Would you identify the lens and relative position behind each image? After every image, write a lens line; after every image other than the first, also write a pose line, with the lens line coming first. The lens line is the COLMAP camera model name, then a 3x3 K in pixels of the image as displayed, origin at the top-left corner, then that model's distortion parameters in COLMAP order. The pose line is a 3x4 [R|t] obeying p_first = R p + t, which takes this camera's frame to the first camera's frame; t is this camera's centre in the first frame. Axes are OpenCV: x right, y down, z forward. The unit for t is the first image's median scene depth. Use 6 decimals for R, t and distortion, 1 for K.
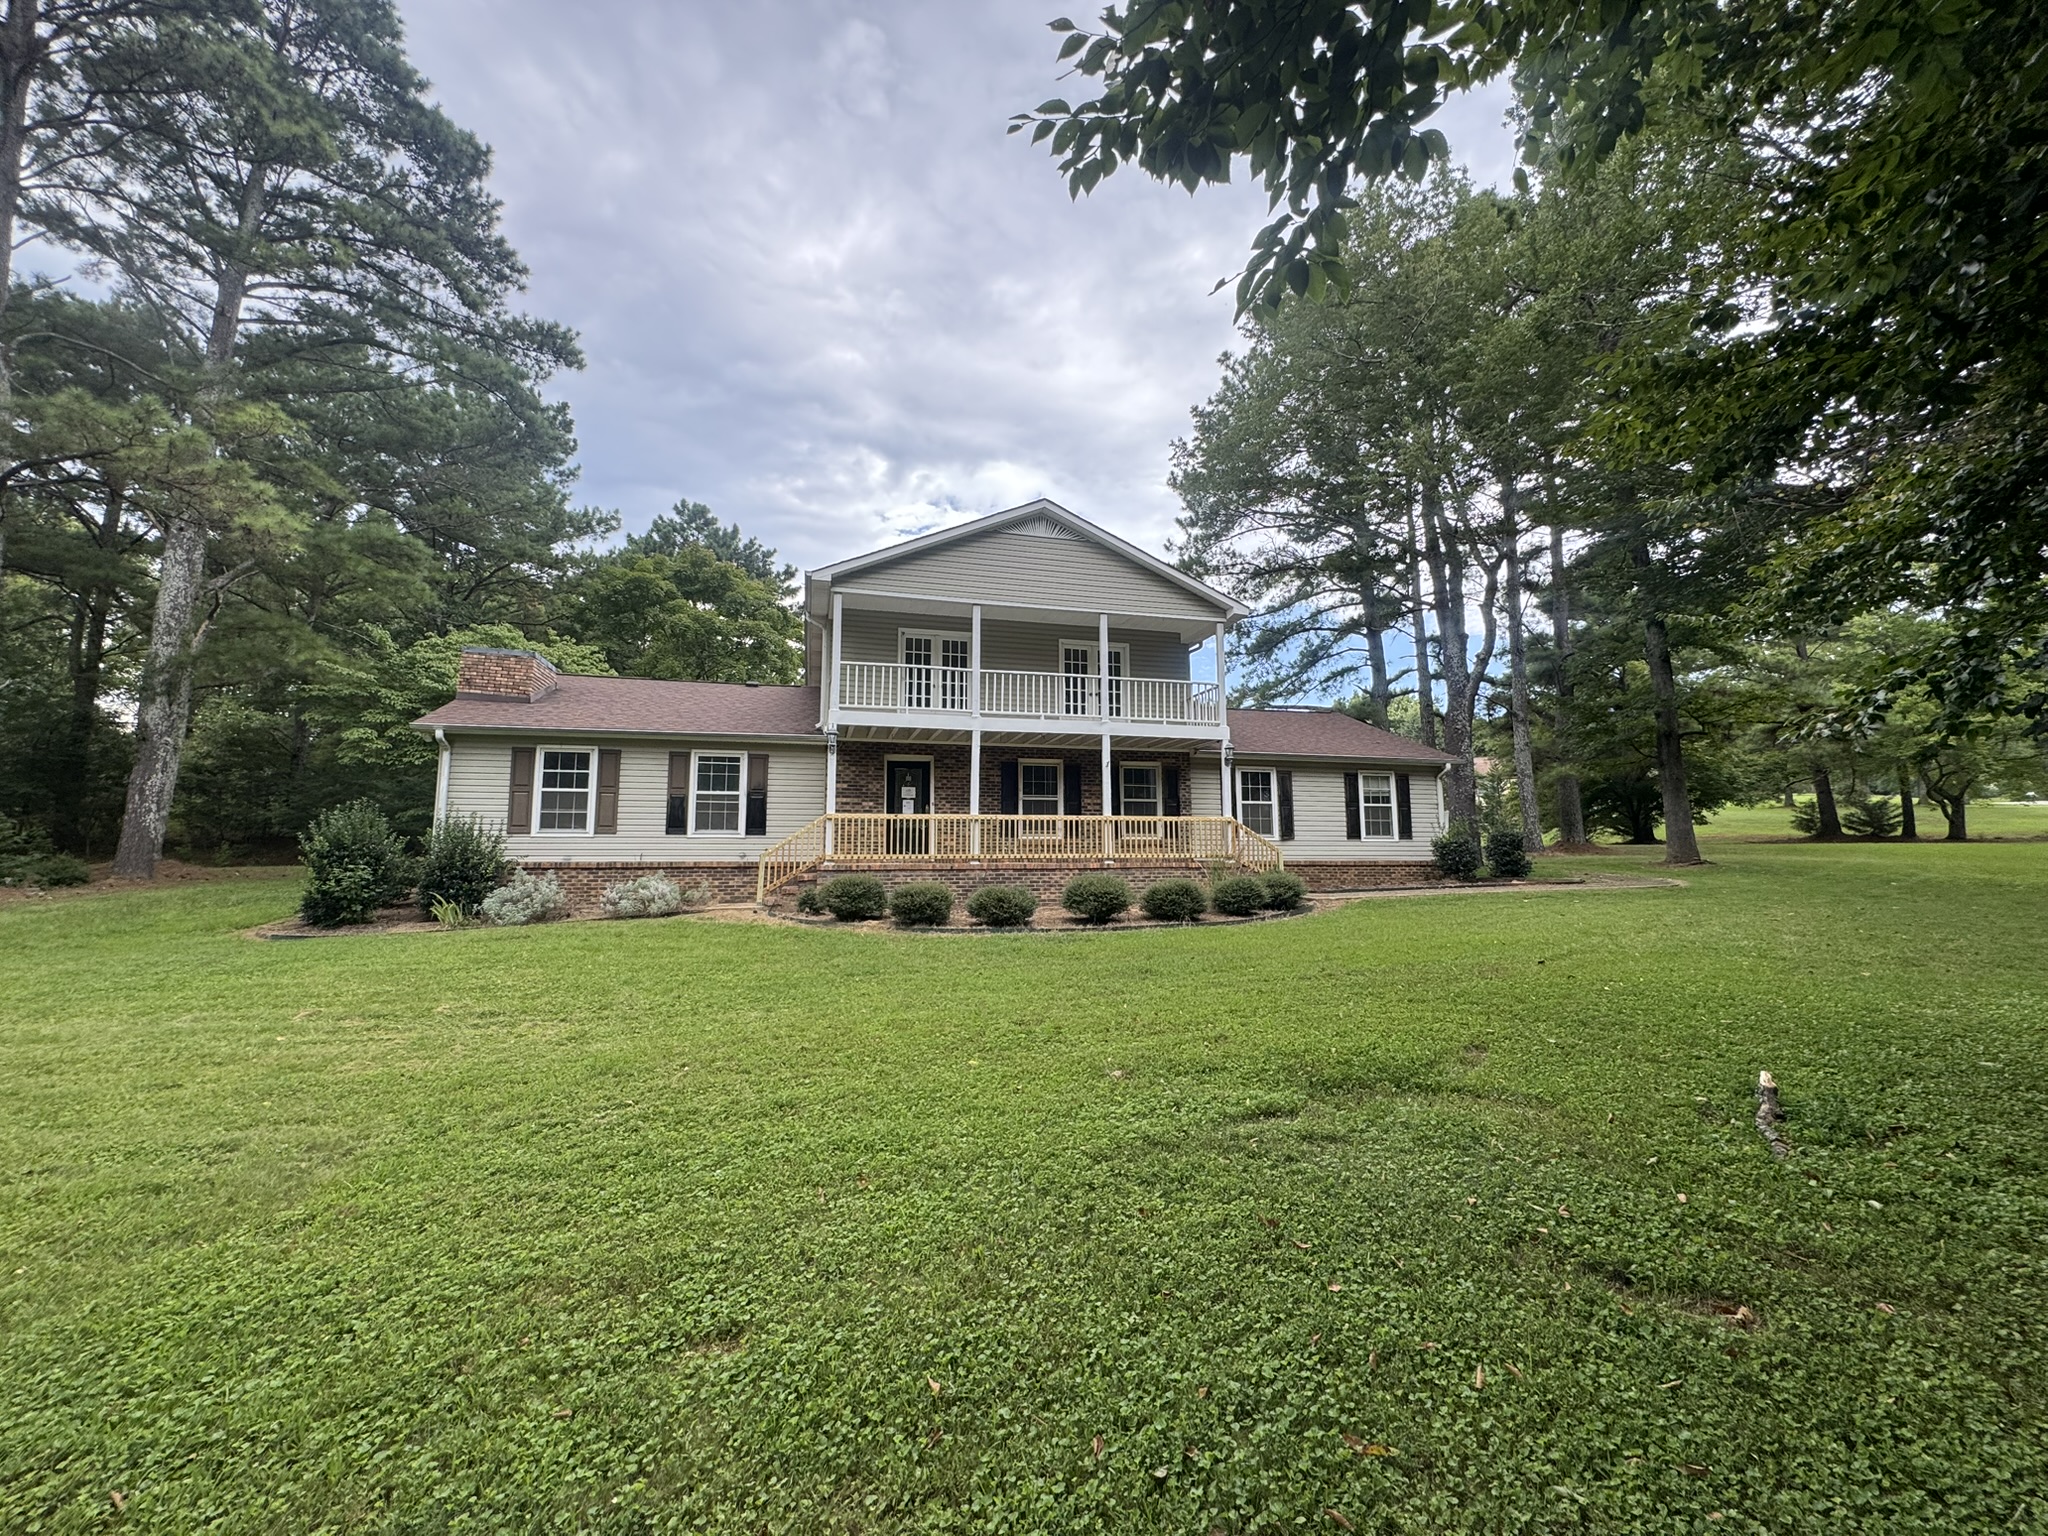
lens RADIAL K [[816.5, 0, 1022.1], [0, 816.5, 760.1], [0, 0, 1]] dist [0.001260, 0.000243]
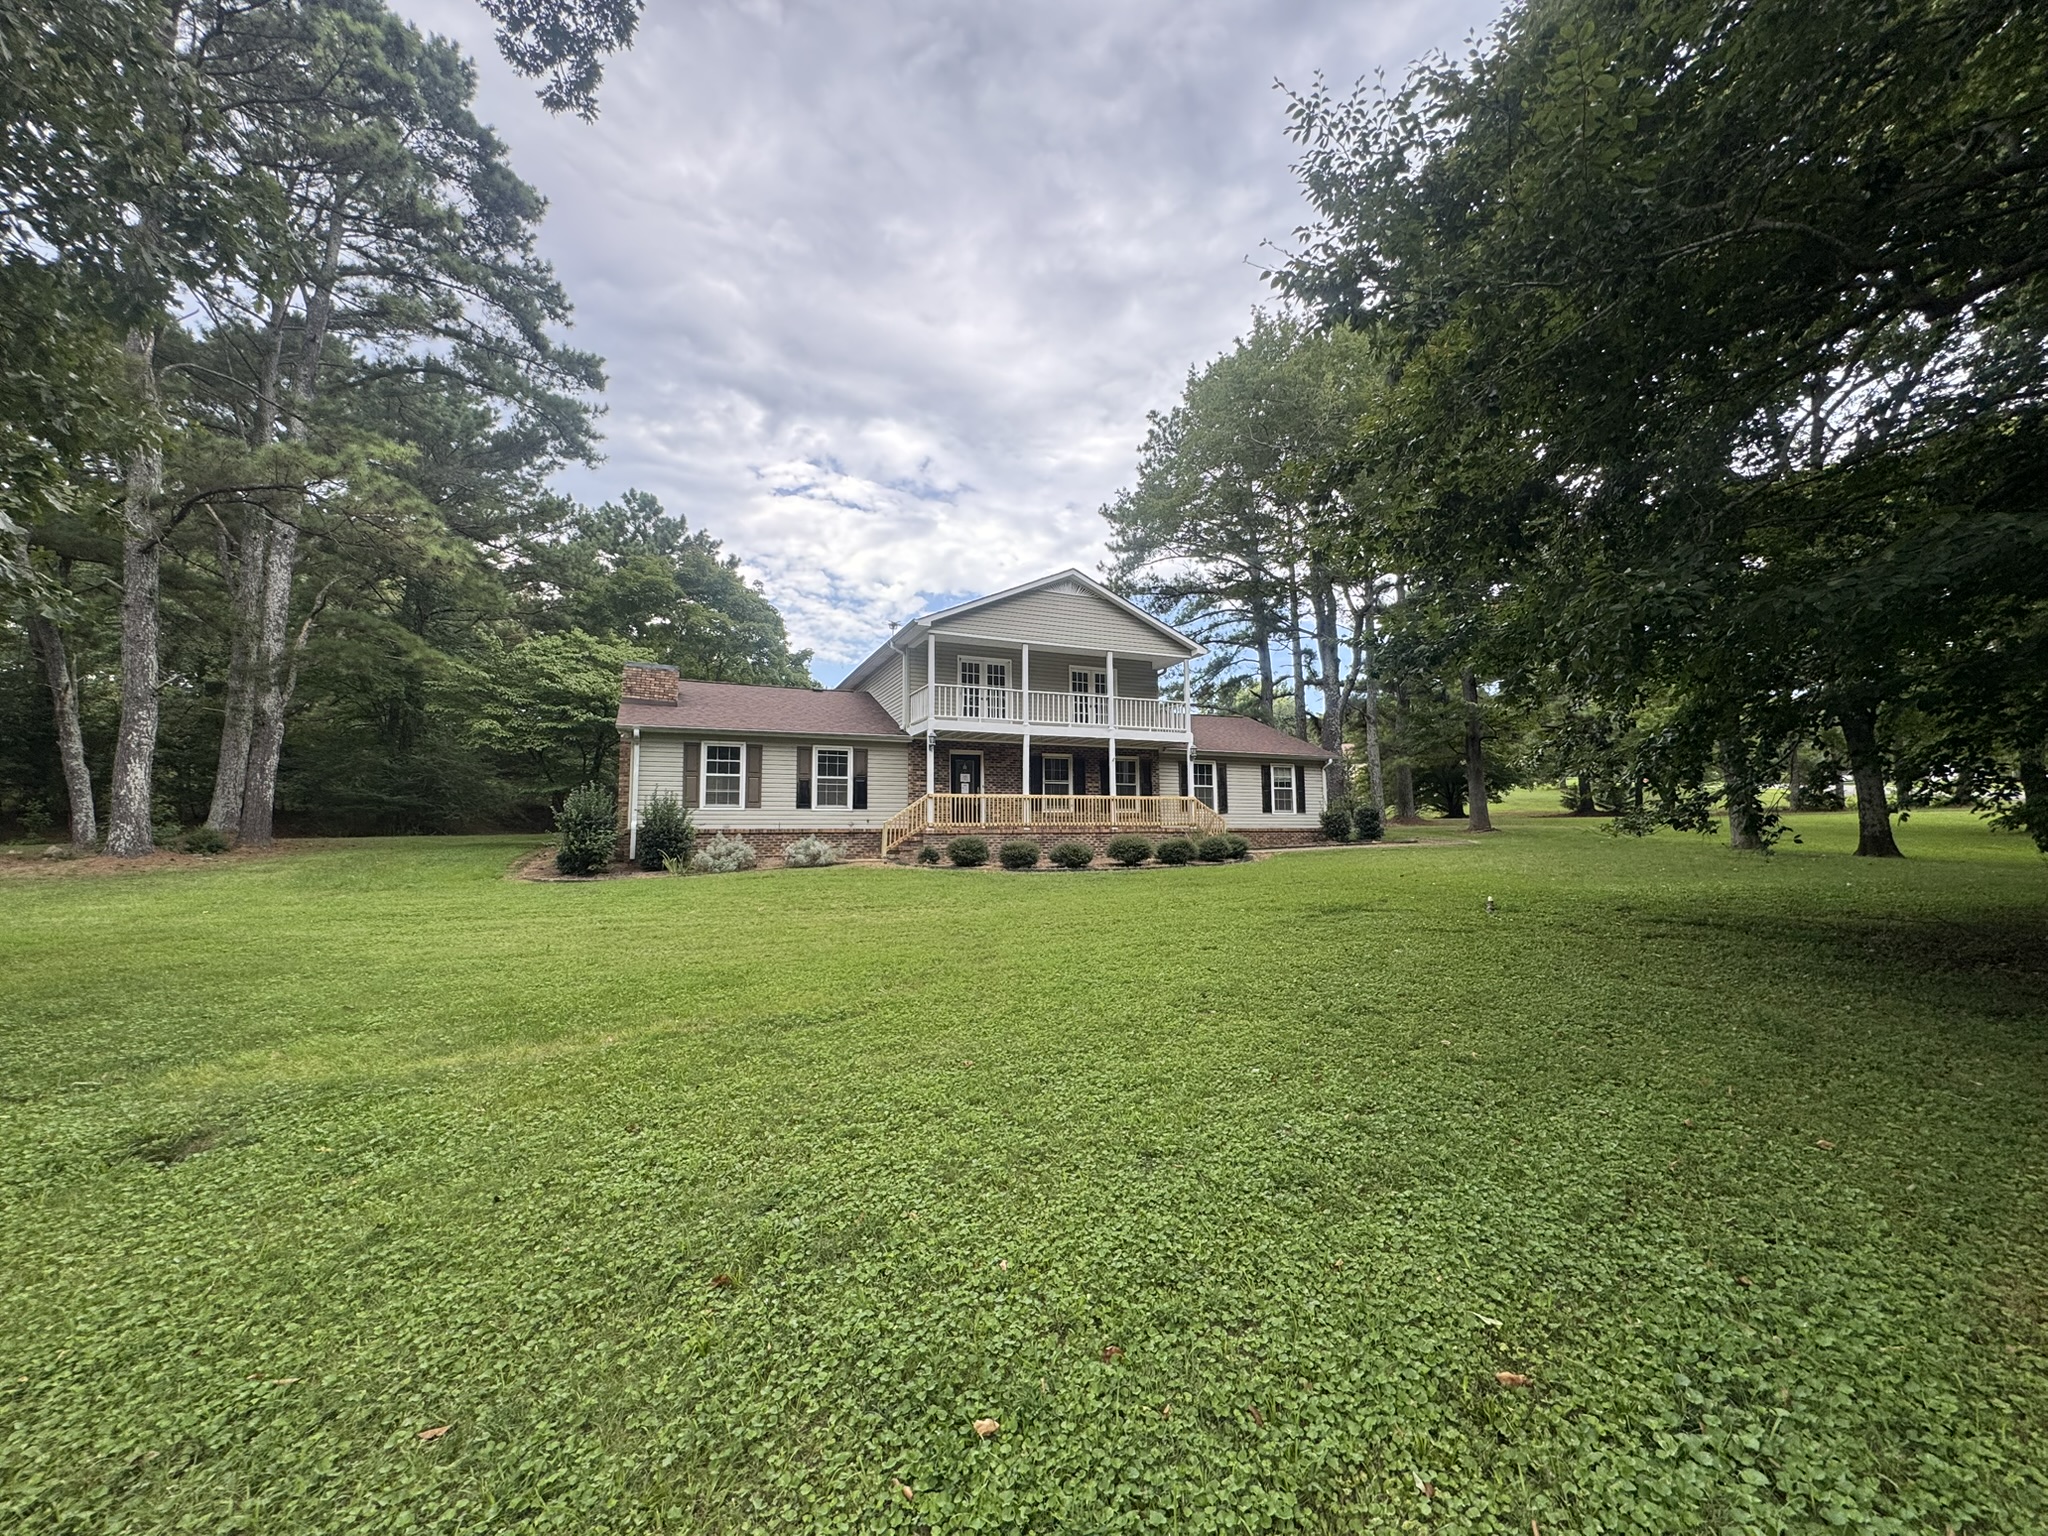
lens RADIAL K [[816.5, 0, 1023.6], [0, 816.5, 757.4], [0, 0, 1]] dist [0.001260, 0.000243]
pose [[0.987076, 0.011059, 0.159873, -0.230317], [-0.015083, 0.999599, 0.023978, -0.024781], [-0.159544, -0.026079, 0.986846, -0.308853]]
